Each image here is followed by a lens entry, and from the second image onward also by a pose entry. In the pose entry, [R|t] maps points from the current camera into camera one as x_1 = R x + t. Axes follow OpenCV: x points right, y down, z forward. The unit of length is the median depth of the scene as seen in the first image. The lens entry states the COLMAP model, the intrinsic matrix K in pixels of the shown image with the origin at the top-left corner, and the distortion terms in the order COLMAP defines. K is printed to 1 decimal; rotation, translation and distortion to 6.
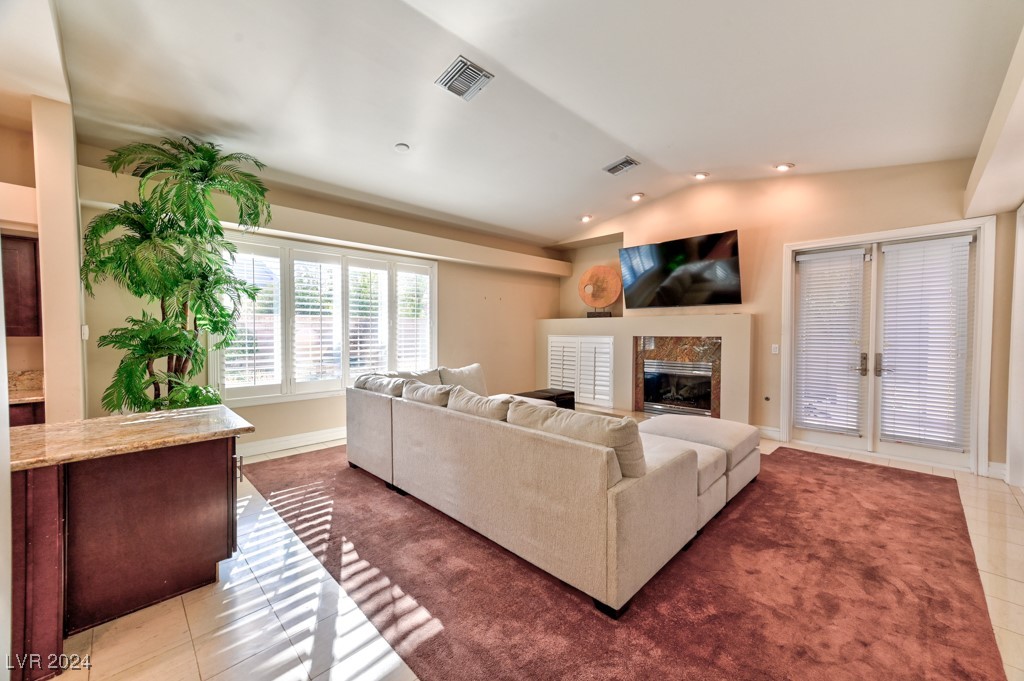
lens RADIAL K [[395.9, 0, 515.9], [0, 395.9, 339.9], [0, 0, 1]] dist [0.019550, 0.003691]
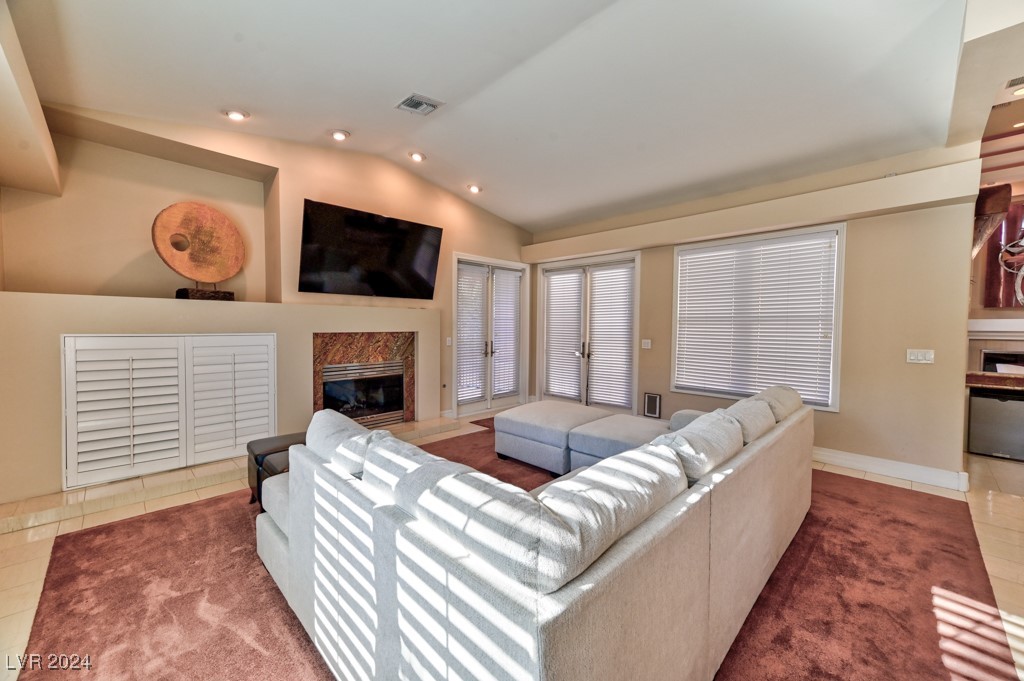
lens RADIAL K [[395.9, 0, 515.9], [0, 395.9, 339.9], [0, 0, 1]] dist [0.019550, 0.003691]
pose [[-0.002243, -0.037647, 0.999289, -0.537287], [0.017513, 0.999136, 0.037681, -0.022917], [-0.999844, 0.017585, -0.001581, 0.887233]]
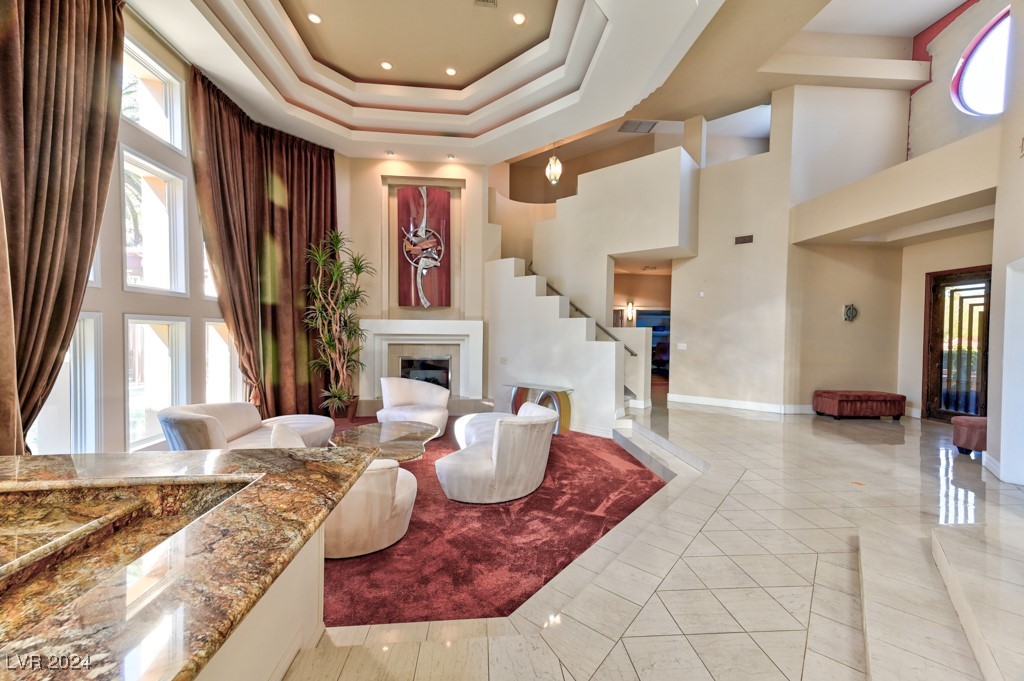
lens RADIAL K [[395.9, 0, 515.9], [0, 395.9, 339.9], [0, 0, 1]] dist [0.019550, 0.003691]
pose [[-0.770411, -0.021386, 0.637189, 0.111699], [0.006224, 0.999137, 0.041059, 0.013676], [-0.637518, 0.035598, -0.769613, -0.601521]]
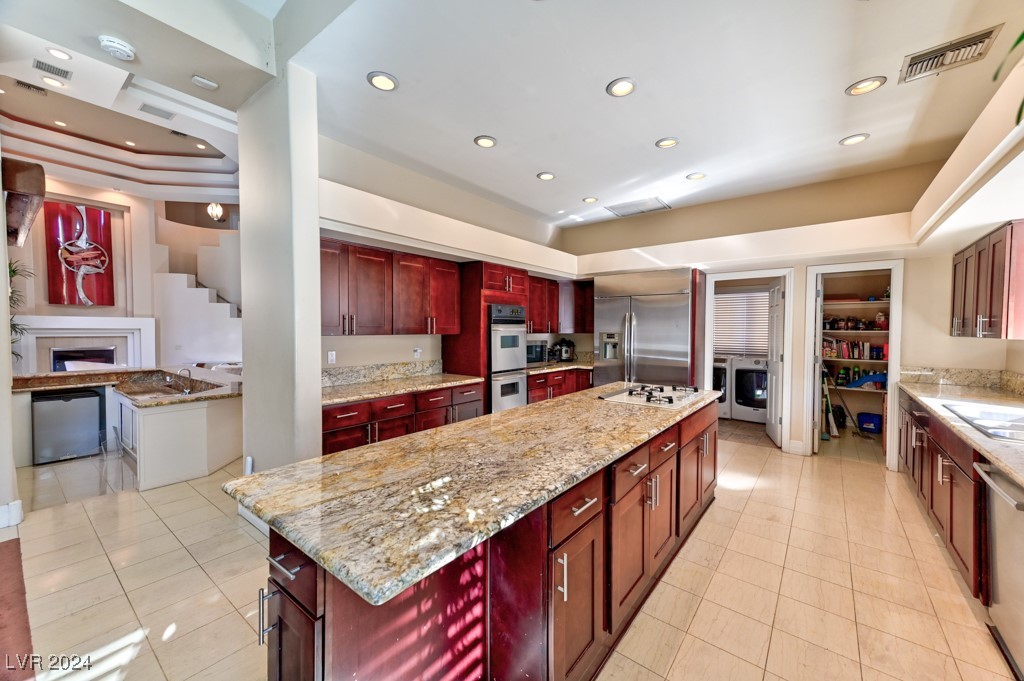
lens RADIAL K [[395.9, 0, 515.9], [0, 395.9, 339.9], [0, 0, 1]] dist [0.019550, 0.003691]
pose [[-0.992455, -0.002074, -0.122591, -0.468677], [-0.008906, 0.998435, 0.055209, -0.022201], [0.122285, 0.055884, -0.990920, 0.752100]]
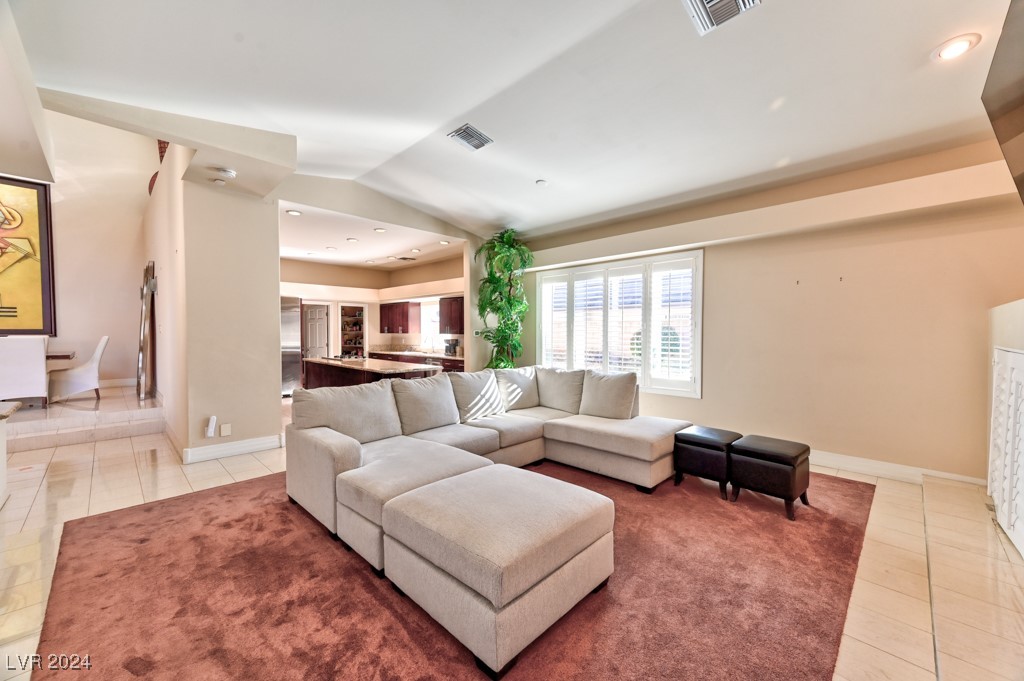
lens RADIAL K [[395.9, 0, 515.9], [0, 395.9, 339.9], [0, 0, 1]] dist [0.019550, 0.003691]
pose [[-0.005990, 0.018068, -0.999819, 0.790067], [-0.029514, 0.999398, 0.018237, -0.020235], [0.999546, 0.029618, -0.005453, 0.806521]]
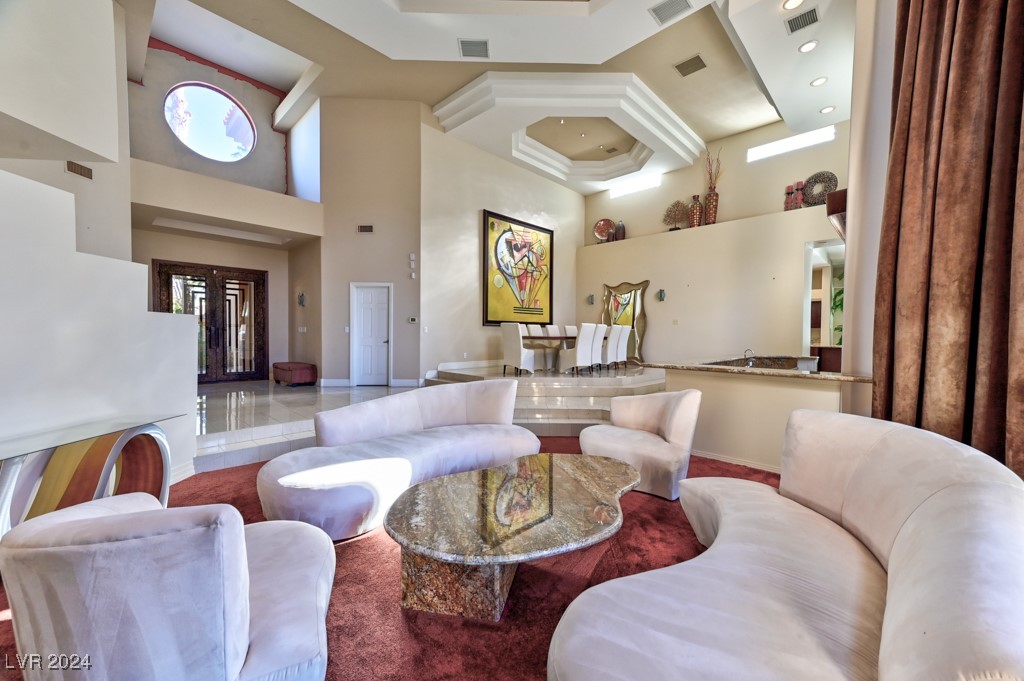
lens RADIAL K [[395.9, 0, 515.9], [0, 395.9, 339.9], [0, 0, 1]] dist [0.019550, 0.003691]
pose [[0.014020, 0.020129, -0.999699, 1.617735], [-0.034017, 0.999228, 0.019642, 0.088938], [0.999323, 0.033731, 0.014694, -1.215478]]
